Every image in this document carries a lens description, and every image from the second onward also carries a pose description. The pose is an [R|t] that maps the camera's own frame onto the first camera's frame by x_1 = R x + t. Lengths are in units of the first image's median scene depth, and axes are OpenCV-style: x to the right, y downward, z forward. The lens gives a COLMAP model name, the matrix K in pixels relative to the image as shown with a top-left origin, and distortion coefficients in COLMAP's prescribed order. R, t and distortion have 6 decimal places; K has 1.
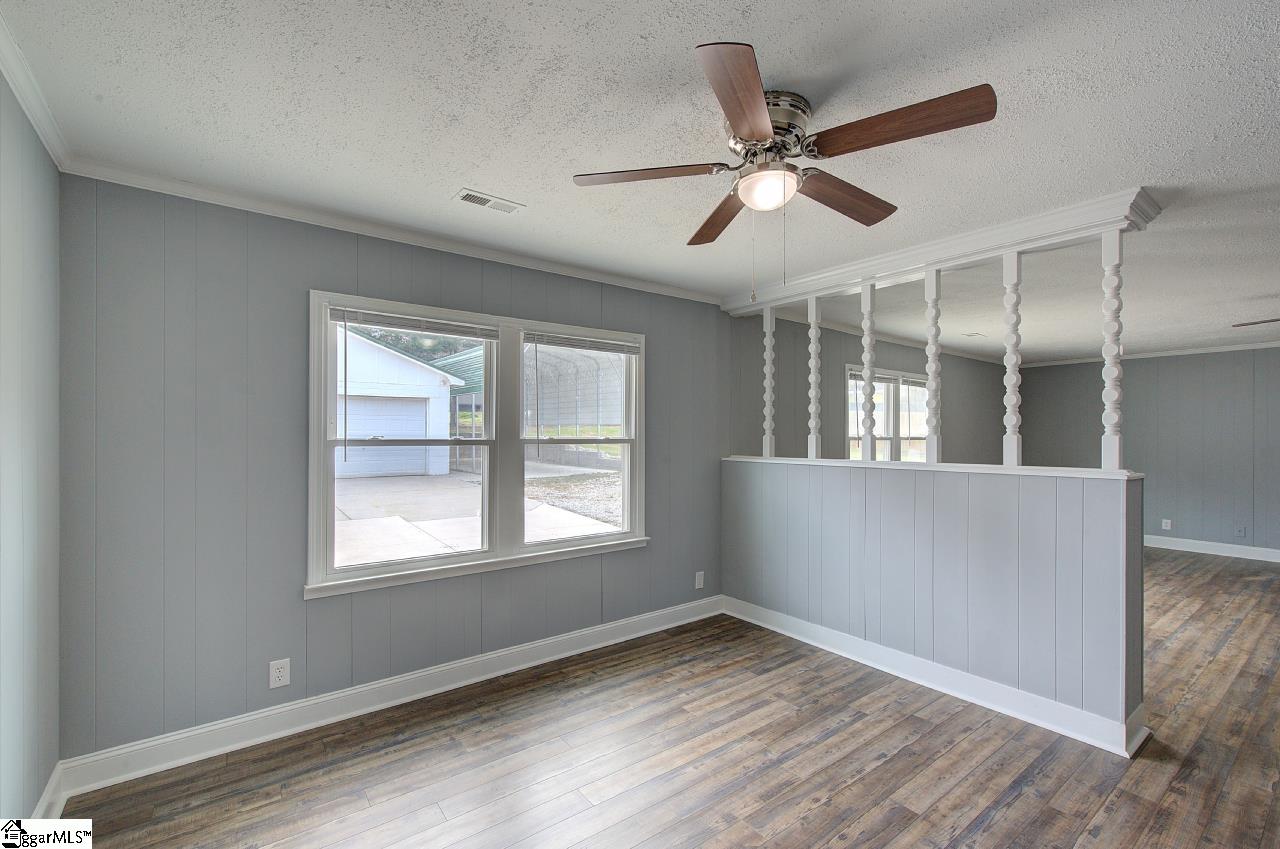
lens RADIAL K [[545.5, 0, 646.3], [0, 545.5, 437.5], [0, 0, 1]] dist [-0.001080, 0.000729]
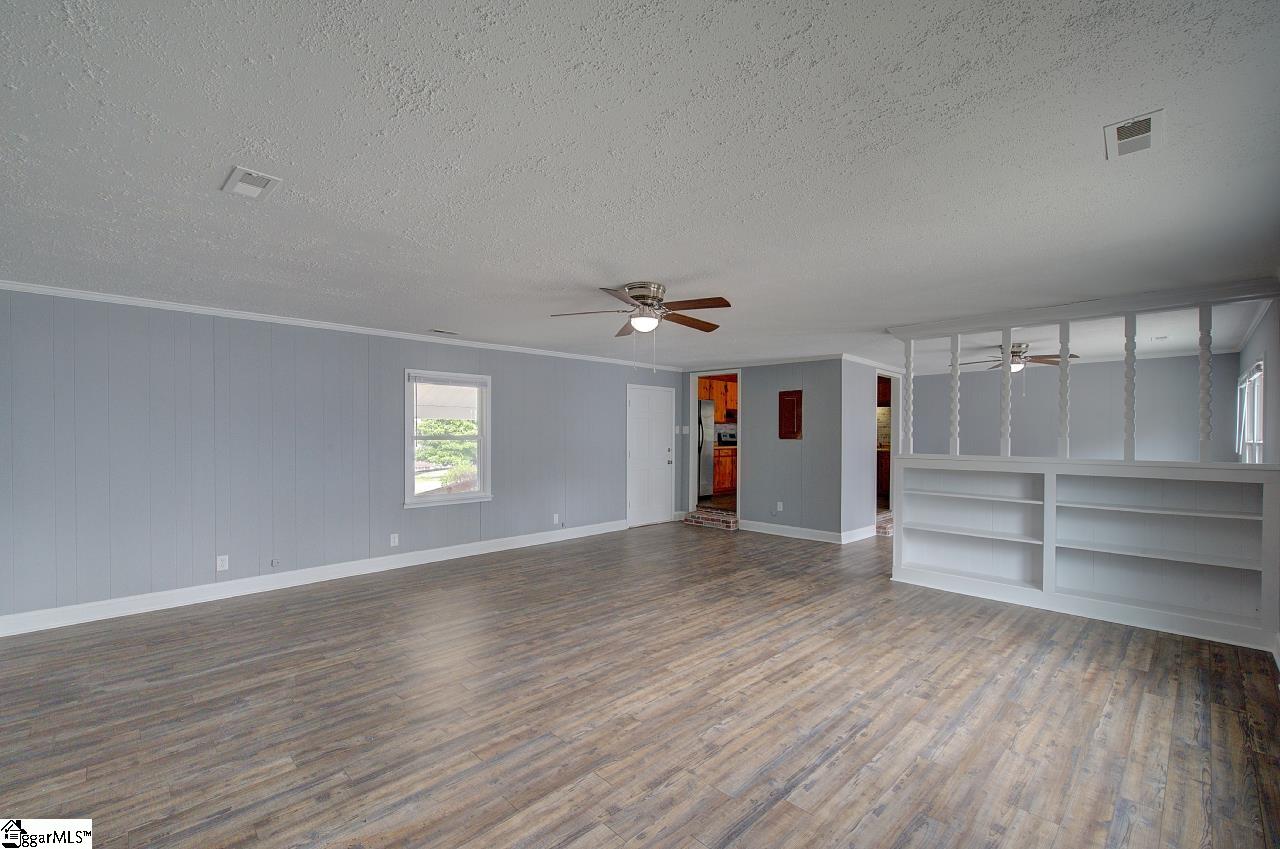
lens RADIAL K [[545.5, 0, 646.3], [0, 545.5, 437.5], [0, 0, 1]] dist [-0.001080, 0.000729]
pose [[-0.990439, -0.003103, -0.137914, 1.803951], [-0.004193, 0.999962, 0.007619, -0.008100], [0.137885, 0.008125, -0.990415, 2.474567]]
